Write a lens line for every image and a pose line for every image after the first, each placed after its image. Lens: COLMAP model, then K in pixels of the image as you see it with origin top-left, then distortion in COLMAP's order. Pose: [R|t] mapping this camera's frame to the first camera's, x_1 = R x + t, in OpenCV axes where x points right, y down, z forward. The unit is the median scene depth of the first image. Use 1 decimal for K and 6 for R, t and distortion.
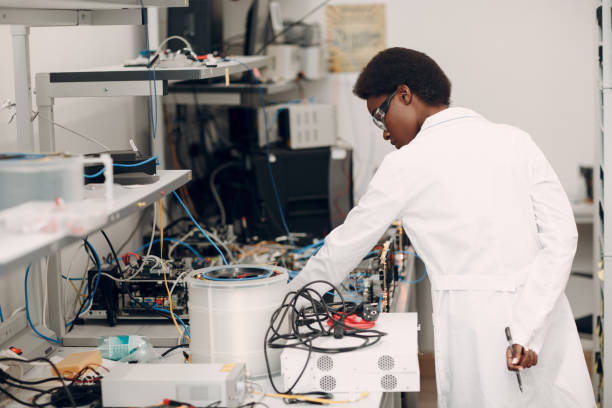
lens RADIAL K [[1493.3, 0, 306.0], [0, 1493.3, 204.0], [0, 0, 1]] dist [-0.100159, -0.950509]
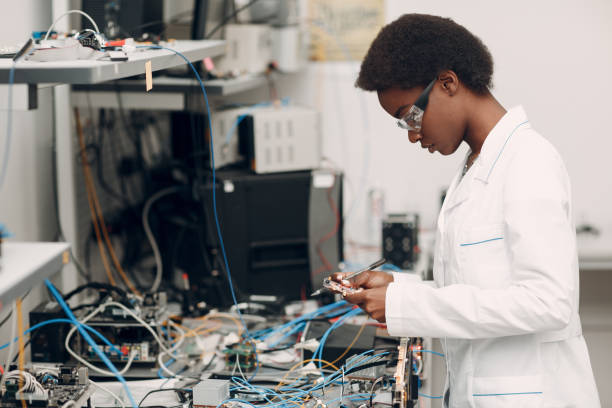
lens RADIAL K [[1493.3, 0, 306.0], [0, 1493.3, 204.0], [0, 0, 1]] dist [-0.100159, -0.950509]
pose [[0.999805, 0.011033, 0.016383, 0.002226], [-0.011254, 0.999846, 0.013474, -0.032152], [-0.016231, -0.013656, 0.999775, 0.297176]]
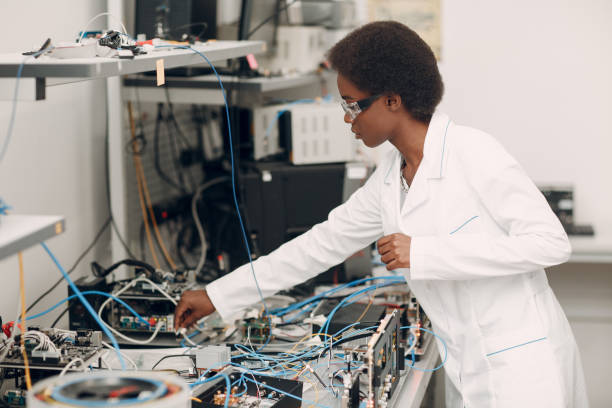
lens RADIAL K [[1493.3, 0, 306.0], [0, 1493.3, 204.0], [0, 0, 1]] dist [-0.100159, -0.950509]
pose [[0.996908, 0.028565, -0.073208, 0.052624], [-0.027553, 0.999511, 0.014794, -0.028259], [0.073594, -0.012732, 0.997207, 0.245325]]
